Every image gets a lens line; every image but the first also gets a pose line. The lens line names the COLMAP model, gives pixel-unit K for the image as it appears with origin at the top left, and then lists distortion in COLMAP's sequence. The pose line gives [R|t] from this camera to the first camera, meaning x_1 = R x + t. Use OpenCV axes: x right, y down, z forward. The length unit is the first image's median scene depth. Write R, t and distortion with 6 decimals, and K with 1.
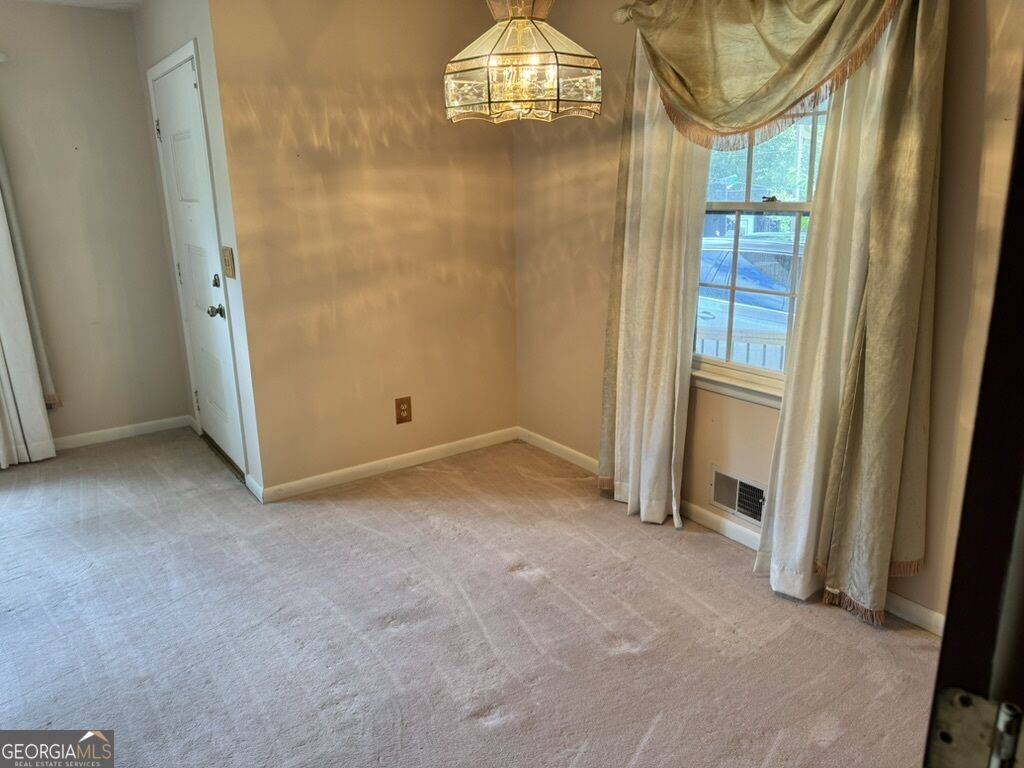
lens RADIAL K [[717.9, 0, 513.1], [0, 717.9, 385.0], [0, 0, 1]] dist [0.028559, -0.030305]
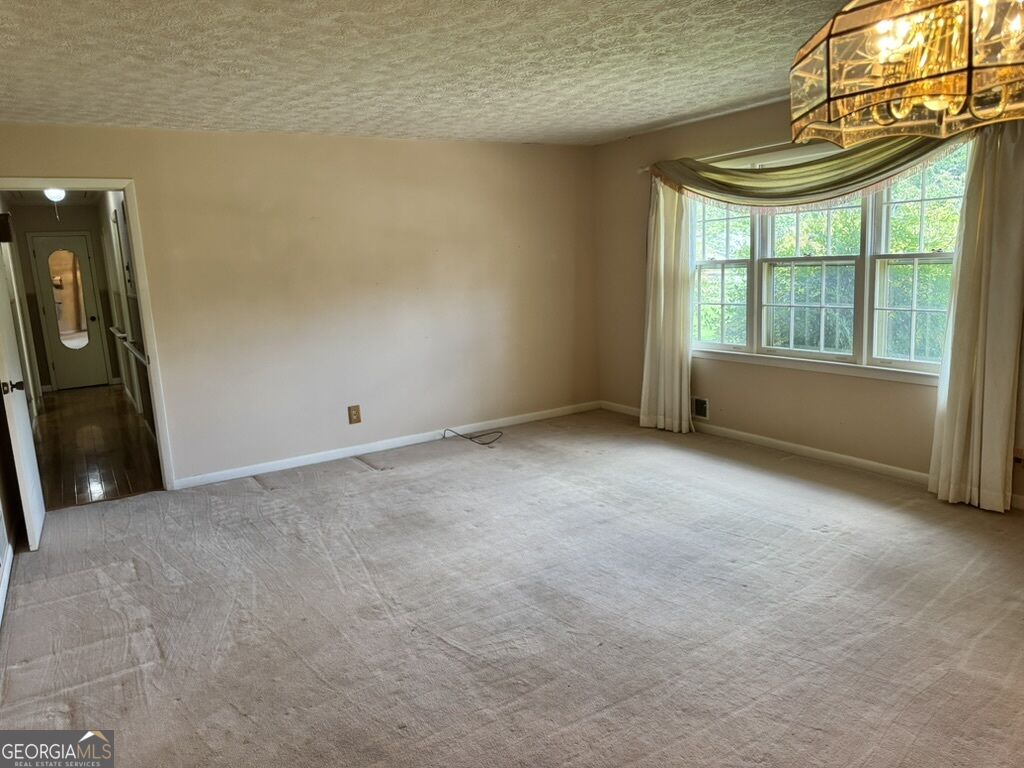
lens RADIAL K [[717.9, 0, 507.8], [0, 717.9, 385.3], [0, 0, 1]] dist [0.028559, -0.030305]
pose [[-0.061121, 0.188240, -0.980219, 0.327737], [-0.211573, 0.957296, 0.197030, -0.120833], [0.975449, 0.219431, -0.018684, 0.399081]]
